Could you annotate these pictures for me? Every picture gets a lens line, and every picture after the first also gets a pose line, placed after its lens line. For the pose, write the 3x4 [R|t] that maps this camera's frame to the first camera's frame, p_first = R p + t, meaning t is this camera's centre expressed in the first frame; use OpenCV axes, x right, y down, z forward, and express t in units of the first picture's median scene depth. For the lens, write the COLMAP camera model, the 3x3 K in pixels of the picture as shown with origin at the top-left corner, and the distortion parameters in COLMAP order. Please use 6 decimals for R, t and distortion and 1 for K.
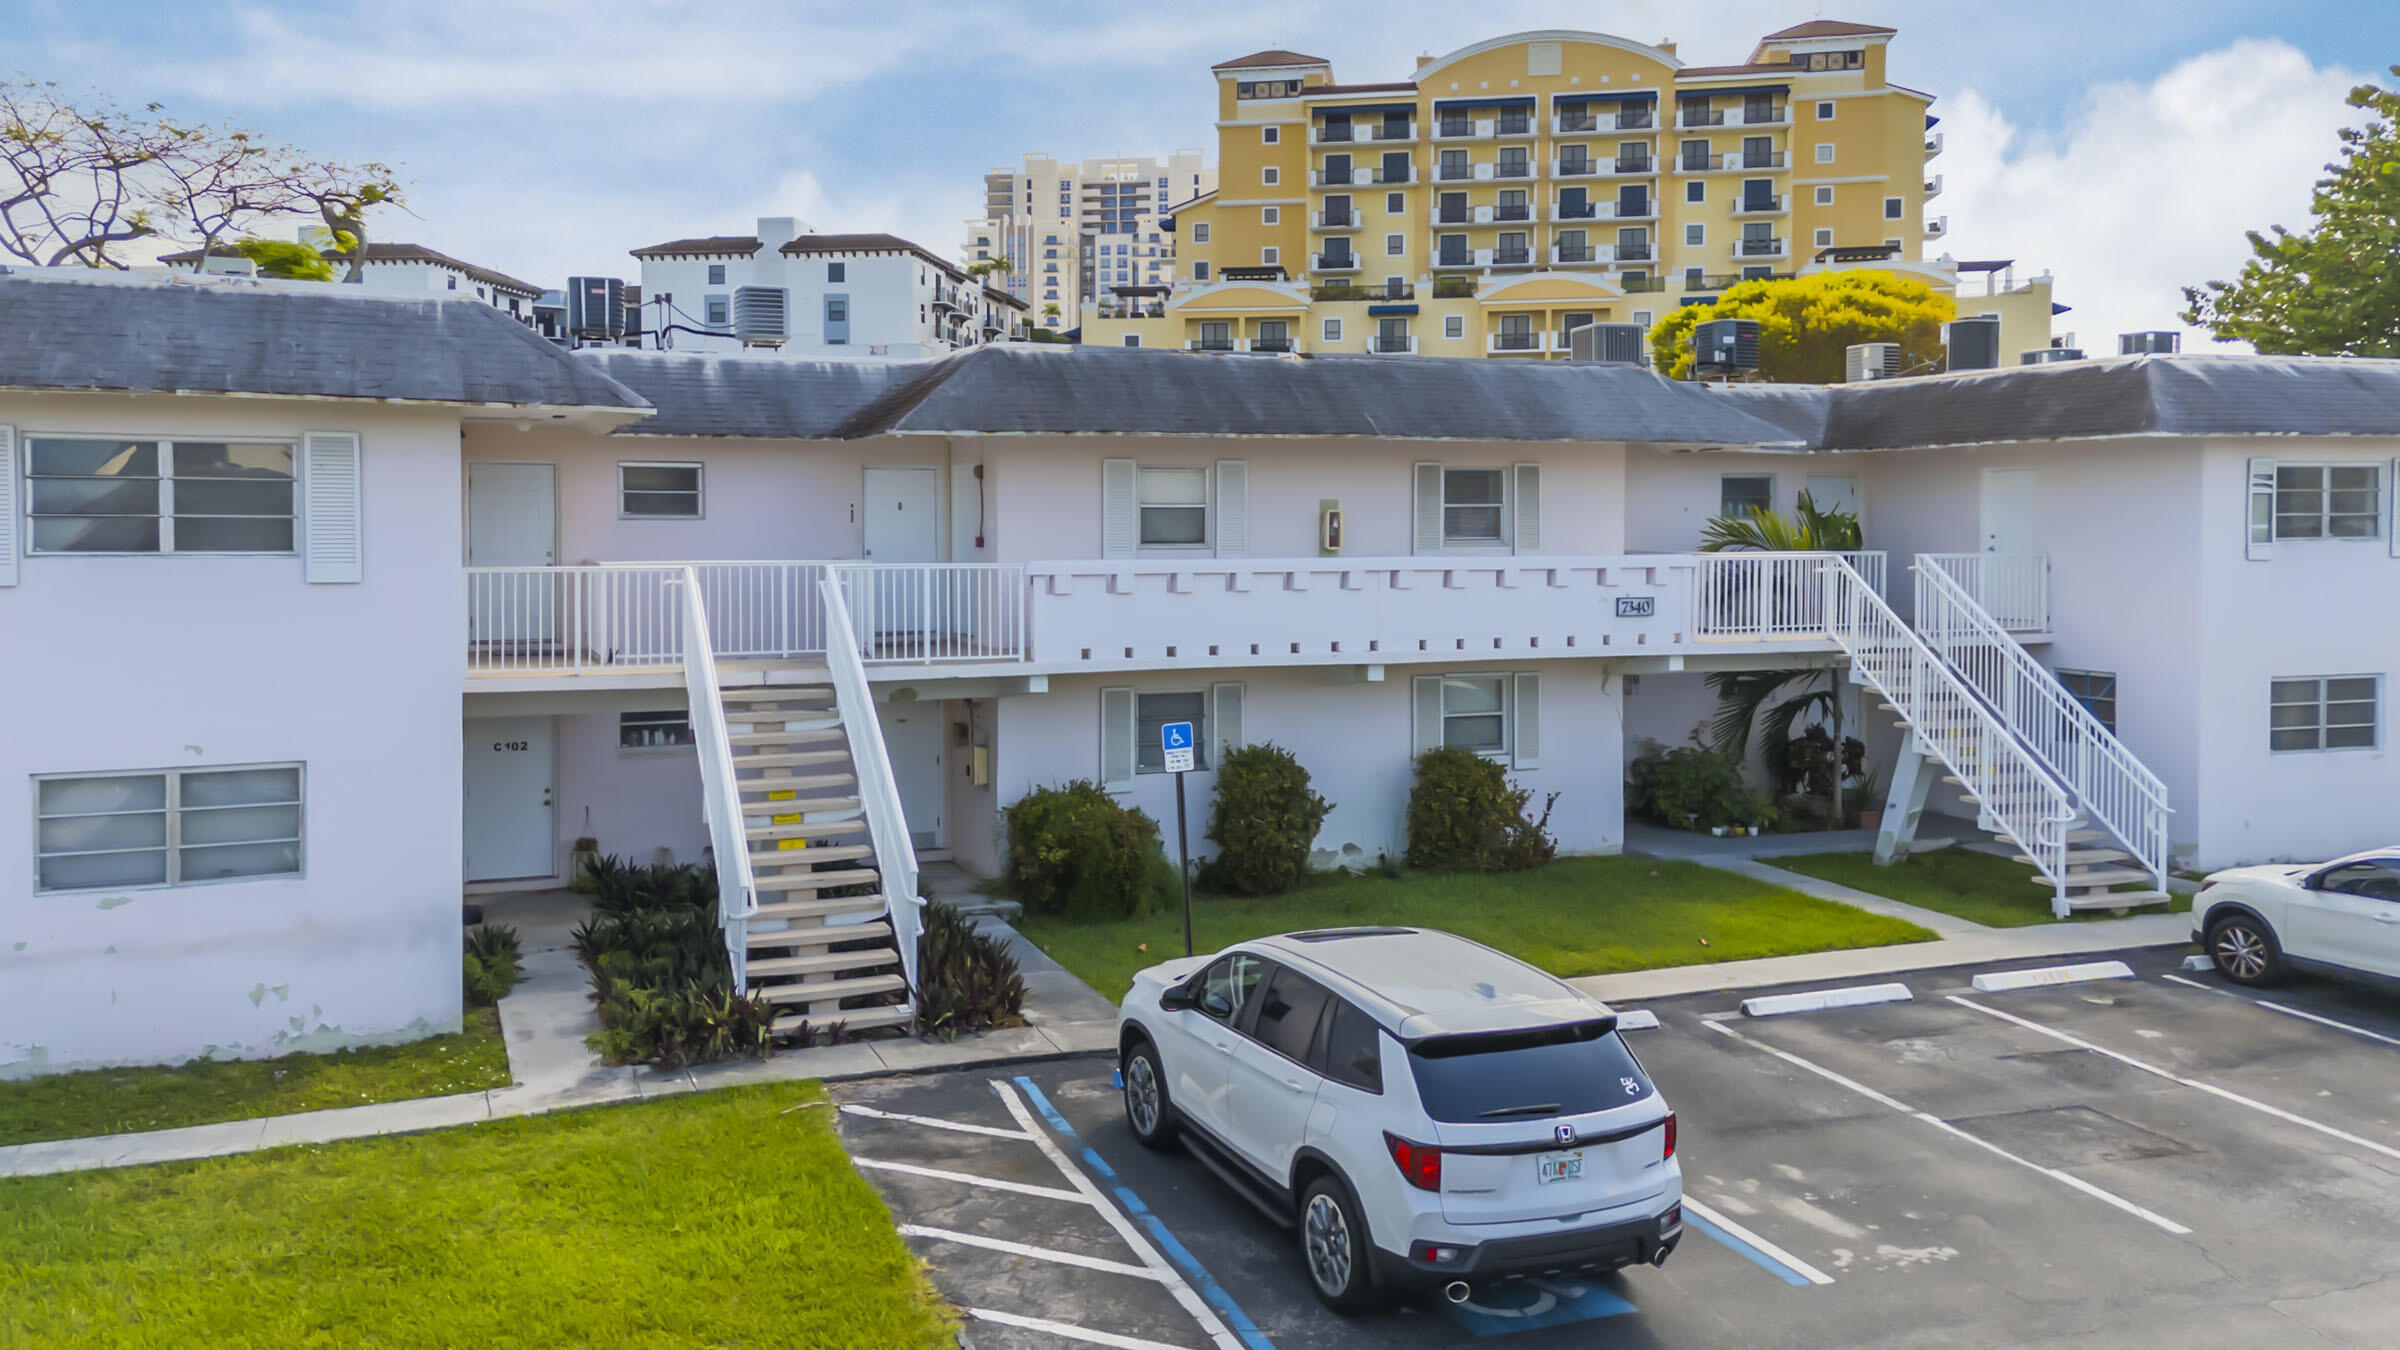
lens RADIAL K [[1784.9, 0, 1152.0], [0, 1784.9, 592.3], [0, 0, 1]] dist [0.055243, 0.002024]
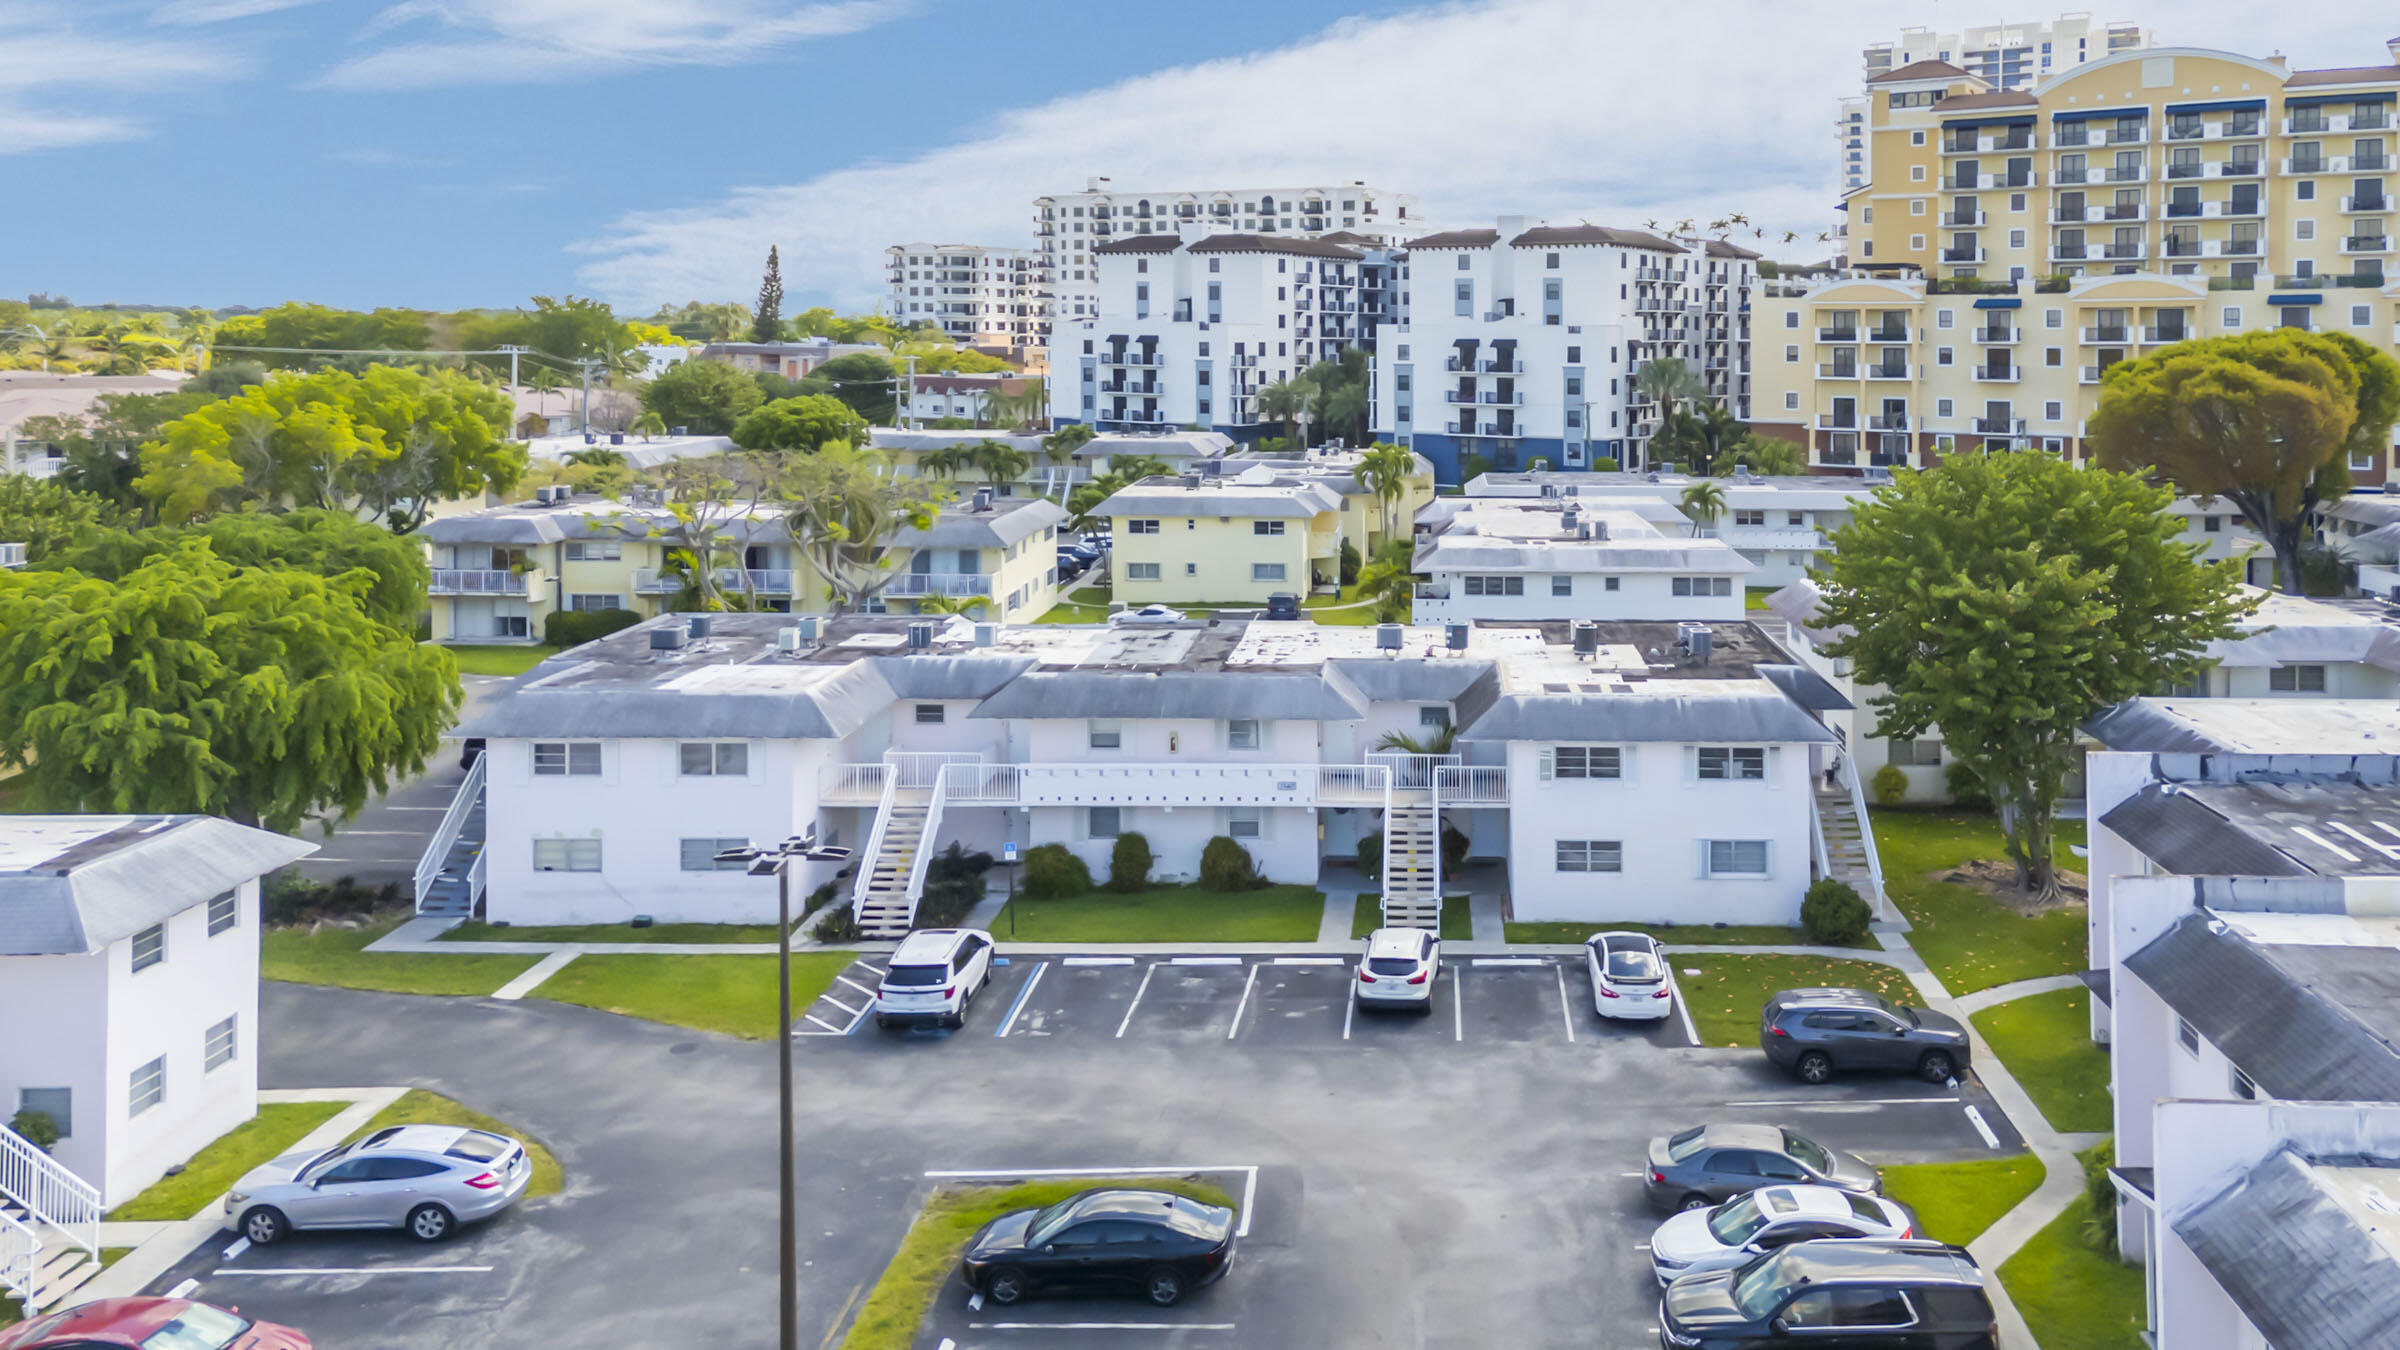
lens RADIAL K [[1827.2, 0, 1488.1], [0, 1827.2, 457.7], [0, 0, 1]] dist [0.069520, 0.002008]
pose [[0.937985, 0.033443, -0.345058, 0.234826], [-0.023710, 0.999194, 0.032392, -0.089467], [0.345863, -0.022202, 0.938022, -0.206238]]
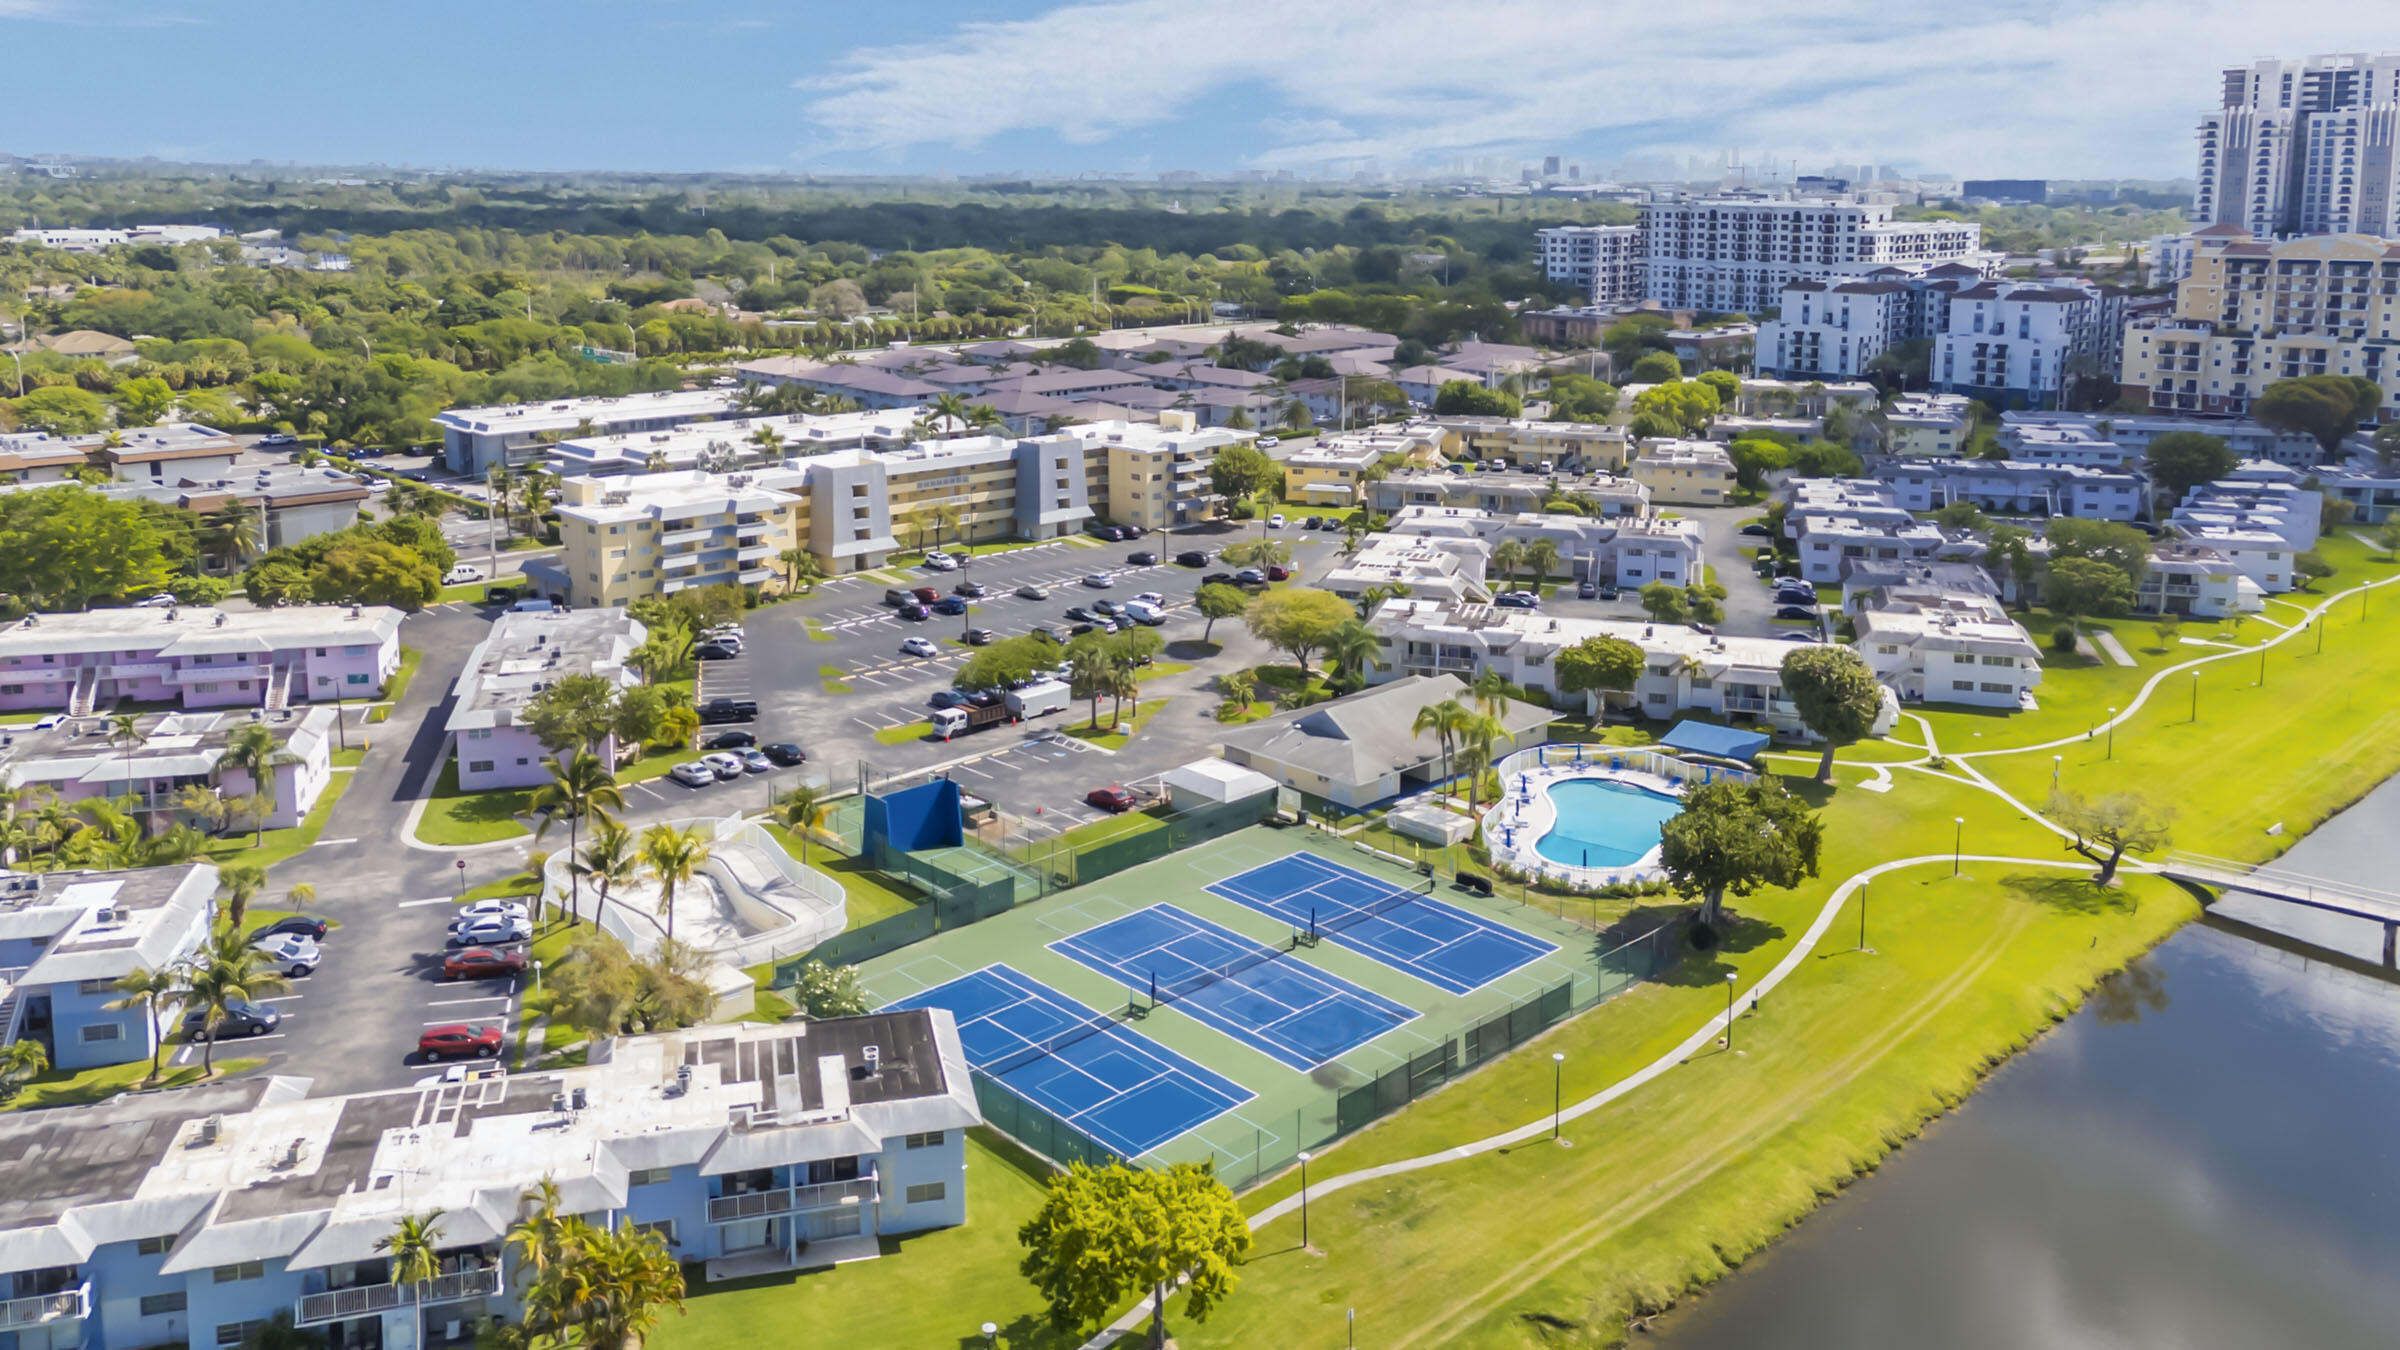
lens RADIAL K [[1876.0, 0, 1202.8], [0, 1876.0, 494.5], [0, 0, 1]] dist [0.067579, -0.002092]
pose [[0.798205, 0.108482, -0.592537, 0.612627], [-0.029279, 0.989475, 0.141712, -0.291004], [0.601673, -0.095767, 0.792980, -2.237979]]
